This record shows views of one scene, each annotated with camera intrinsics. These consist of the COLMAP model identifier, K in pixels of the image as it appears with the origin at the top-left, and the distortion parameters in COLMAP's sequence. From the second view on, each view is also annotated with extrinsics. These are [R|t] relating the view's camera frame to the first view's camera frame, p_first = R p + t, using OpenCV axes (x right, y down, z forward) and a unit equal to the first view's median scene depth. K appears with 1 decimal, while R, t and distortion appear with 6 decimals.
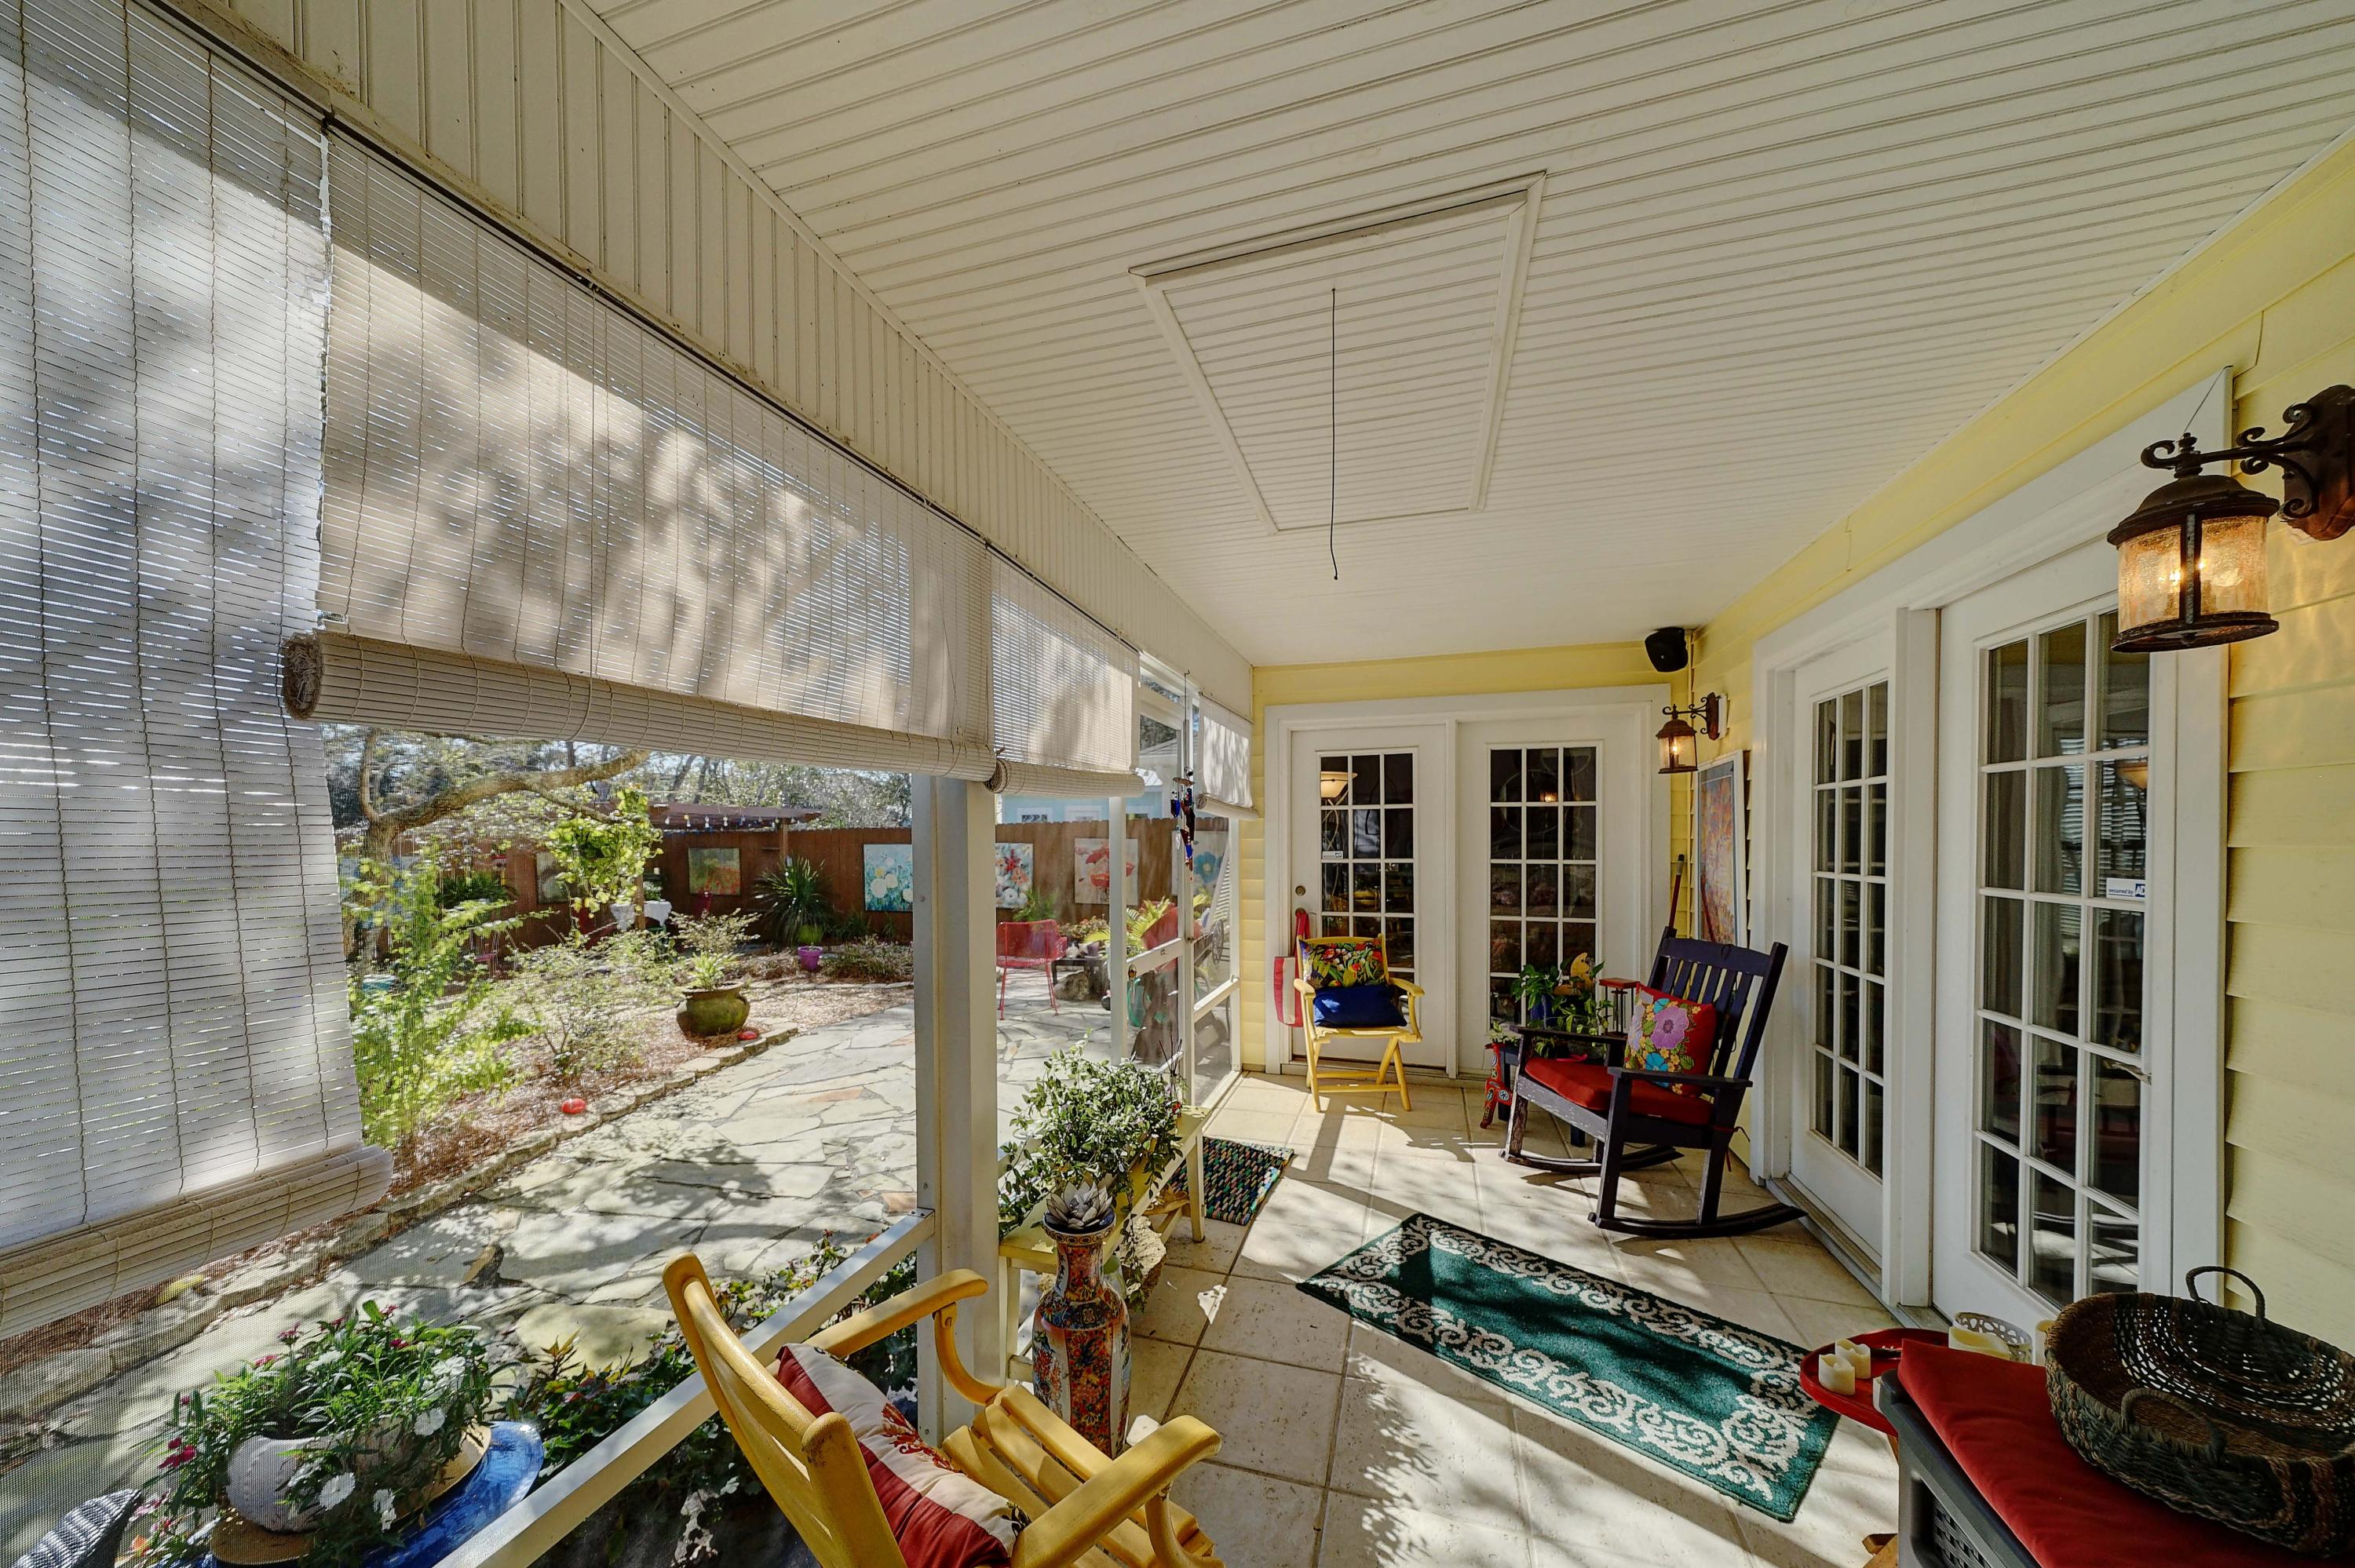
lens RADIAL K [[797.9, 0, 1172.3], [0, 797.9, 844.3], [0, 0, 1]] dist [0.002651, -0.000886]
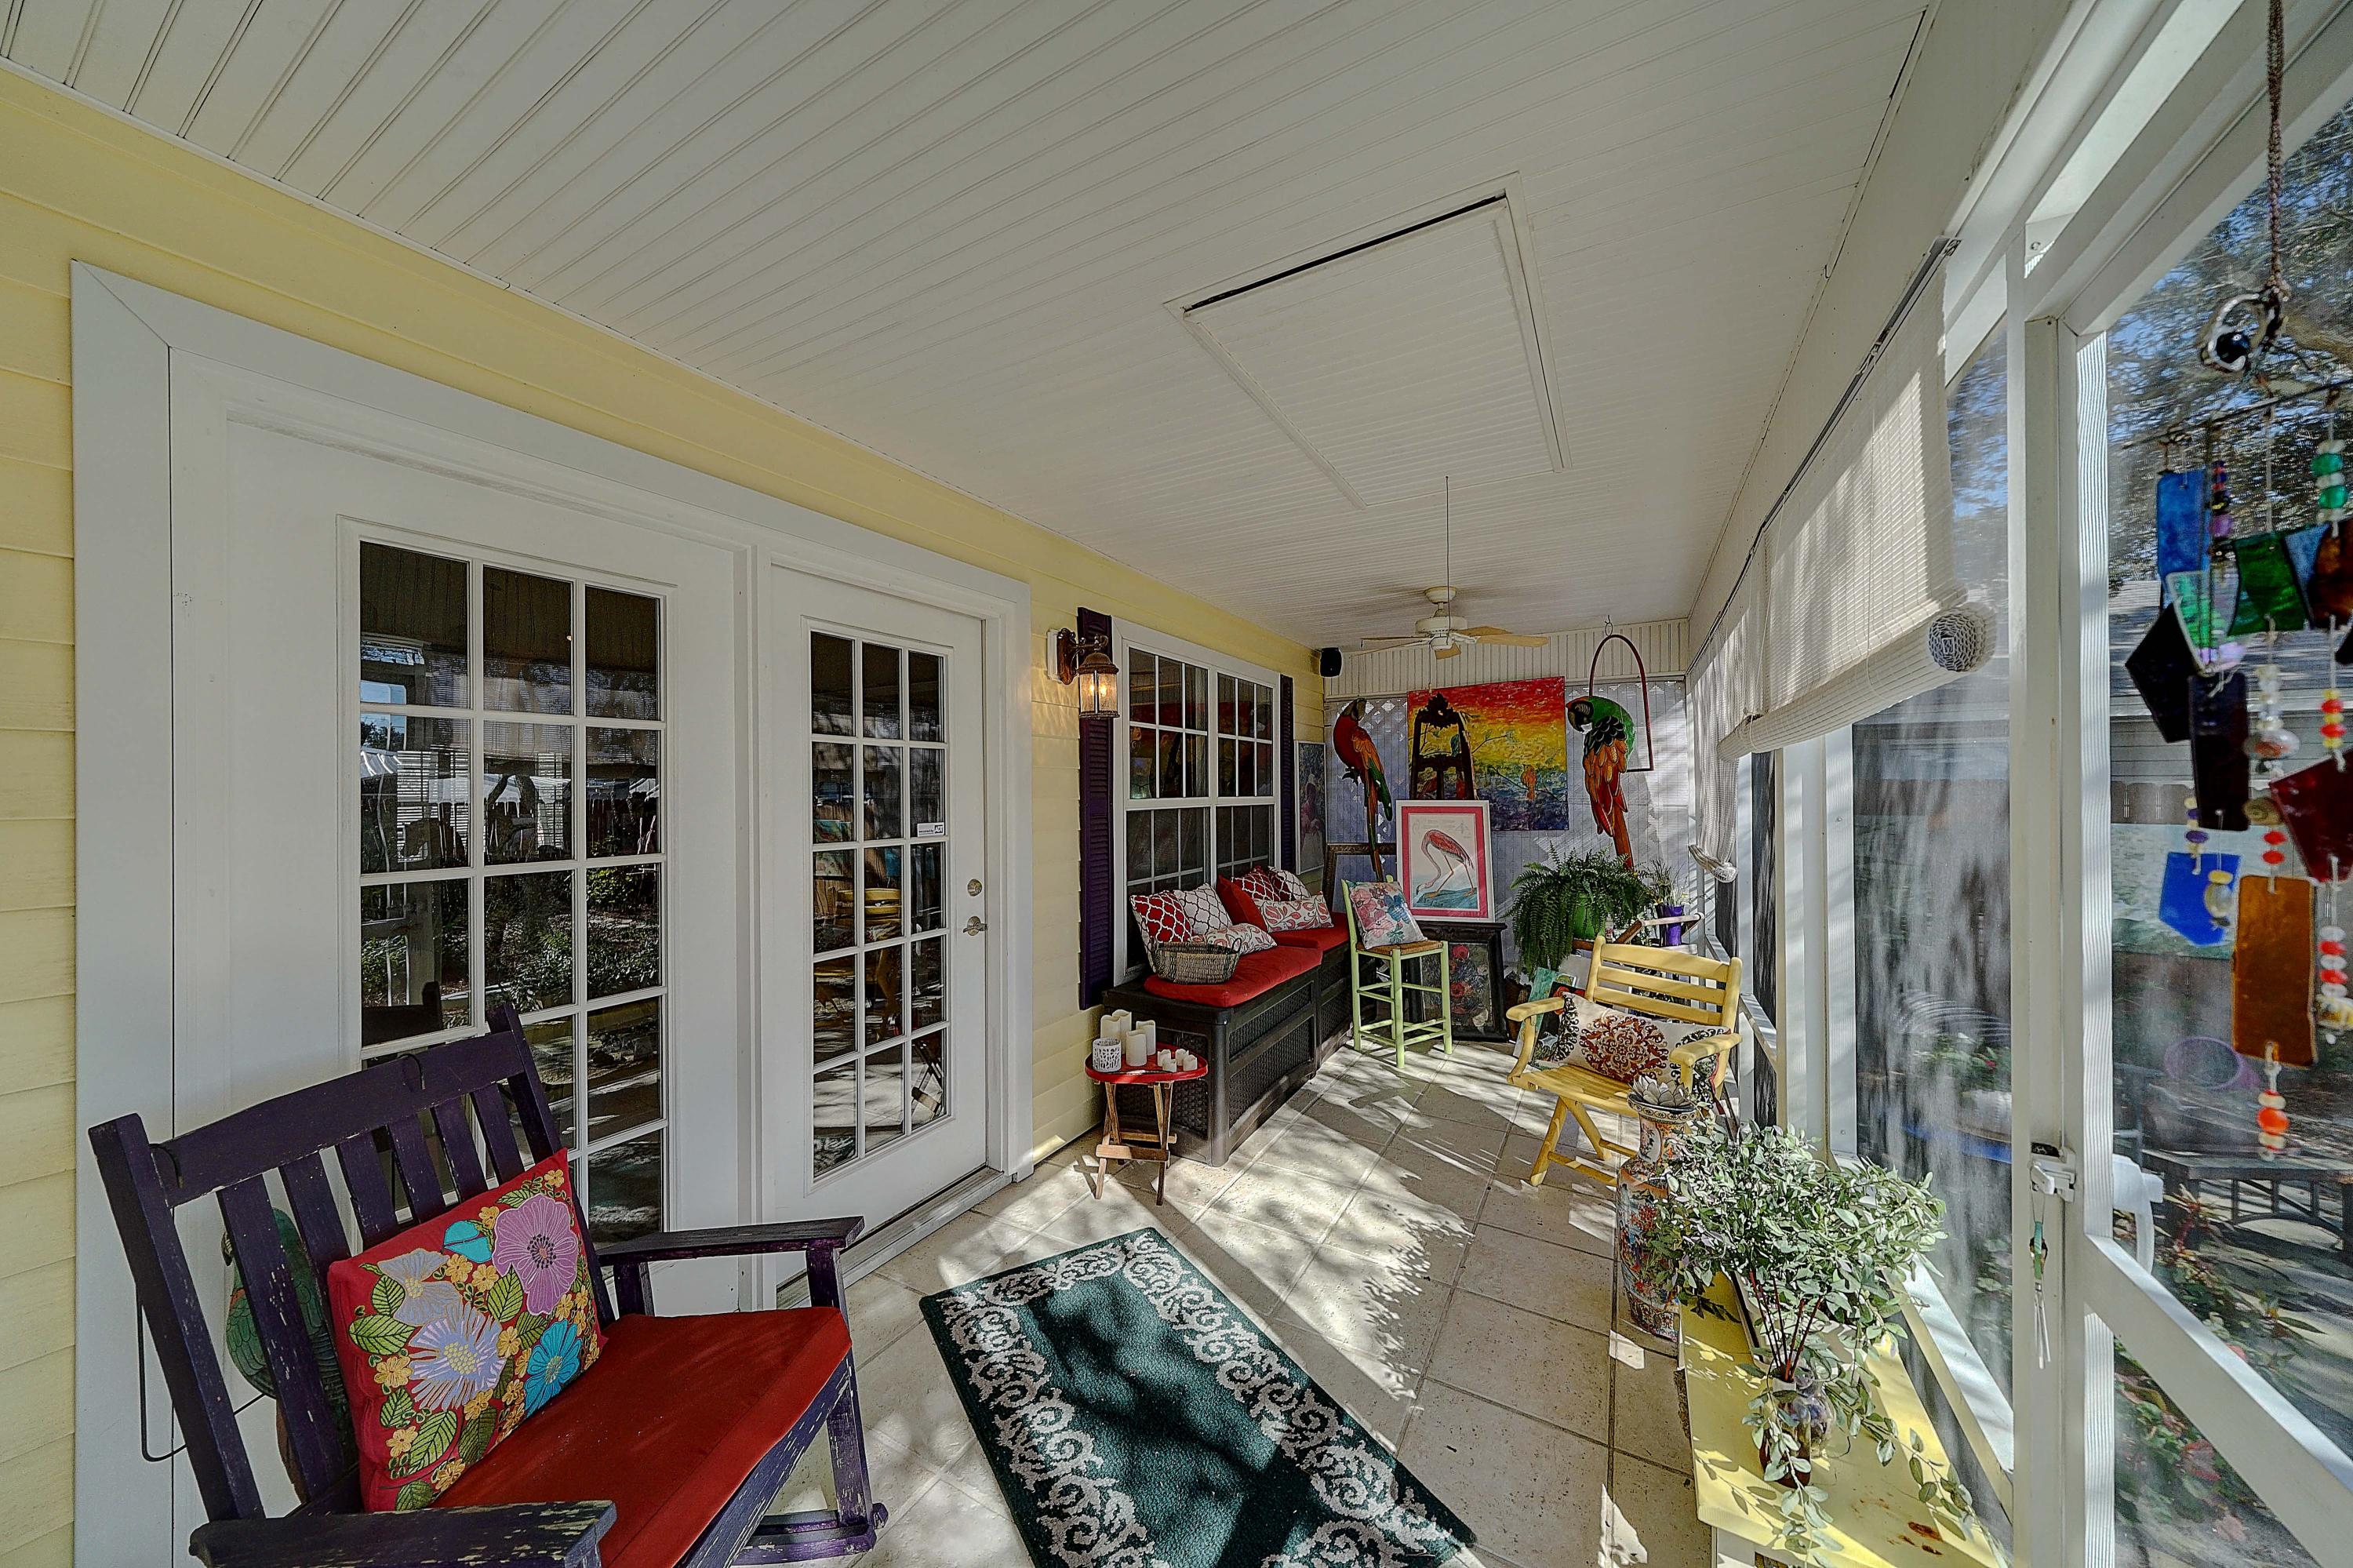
lens RADIAL K [[797.3, 0, 1168.7], [0, 797.3, 785.5], [0, 0, 1]] dist [0.002651, -0.000886]
pose [[-0.974714, 0.006336, 0.223366, 0.285015], [0.007300, 0.999967, 0.003490, -0.027254], [-0.223337, 0.005032, -0.974728, 1.927842]]
